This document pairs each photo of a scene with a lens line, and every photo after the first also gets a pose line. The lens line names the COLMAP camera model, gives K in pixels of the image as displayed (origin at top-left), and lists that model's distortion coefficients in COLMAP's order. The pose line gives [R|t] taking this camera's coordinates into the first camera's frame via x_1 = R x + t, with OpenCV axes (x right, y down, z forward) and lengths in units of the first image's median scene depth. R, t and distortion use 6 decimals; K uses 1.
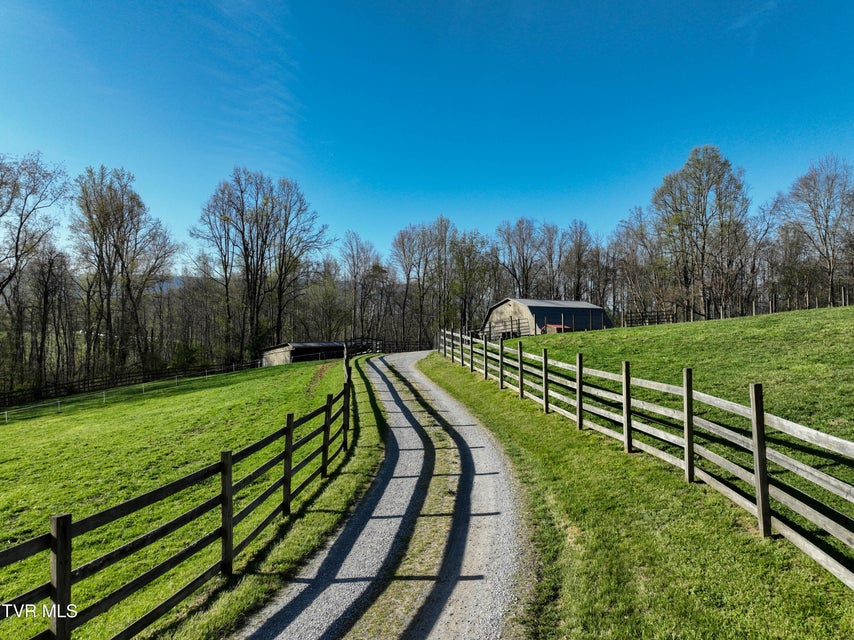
lens RADIAL K [[598.0, 0, 427.2], [0, 598.0, 319.4], [0, 0, 1]] dist [-0.008662, -0.000841]
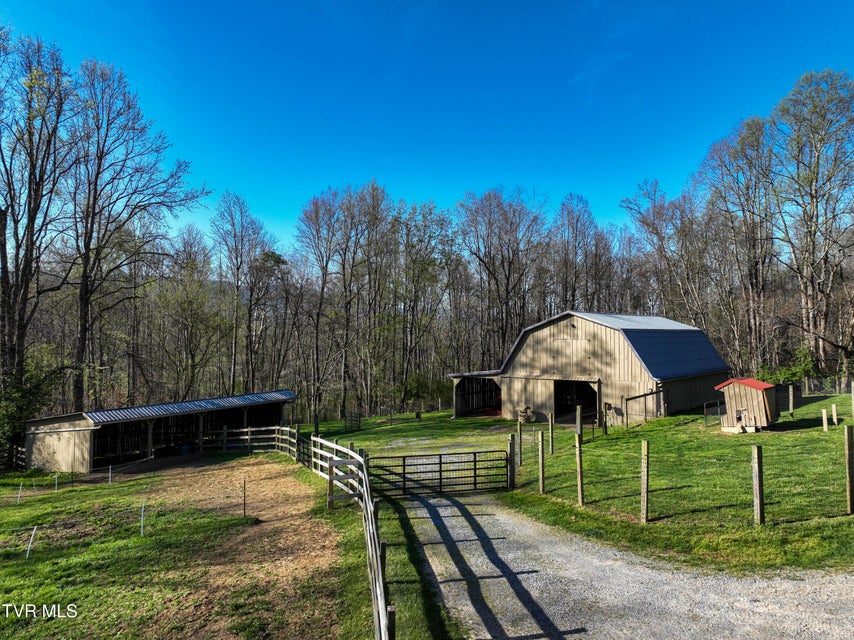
lens RADIAL K [[598.0, 0, 426.4], [0, 598.0, 322.9], [0, 0, 1]] dist [-0.008662, -0.000841]
pose [[0.979267, 0.006116, 0.202484, -0.068718], [-0.006094, 0.999981, -0.000734, -0.021289], [-0.202484, -0.000515, 0.979285, 0.452723]]
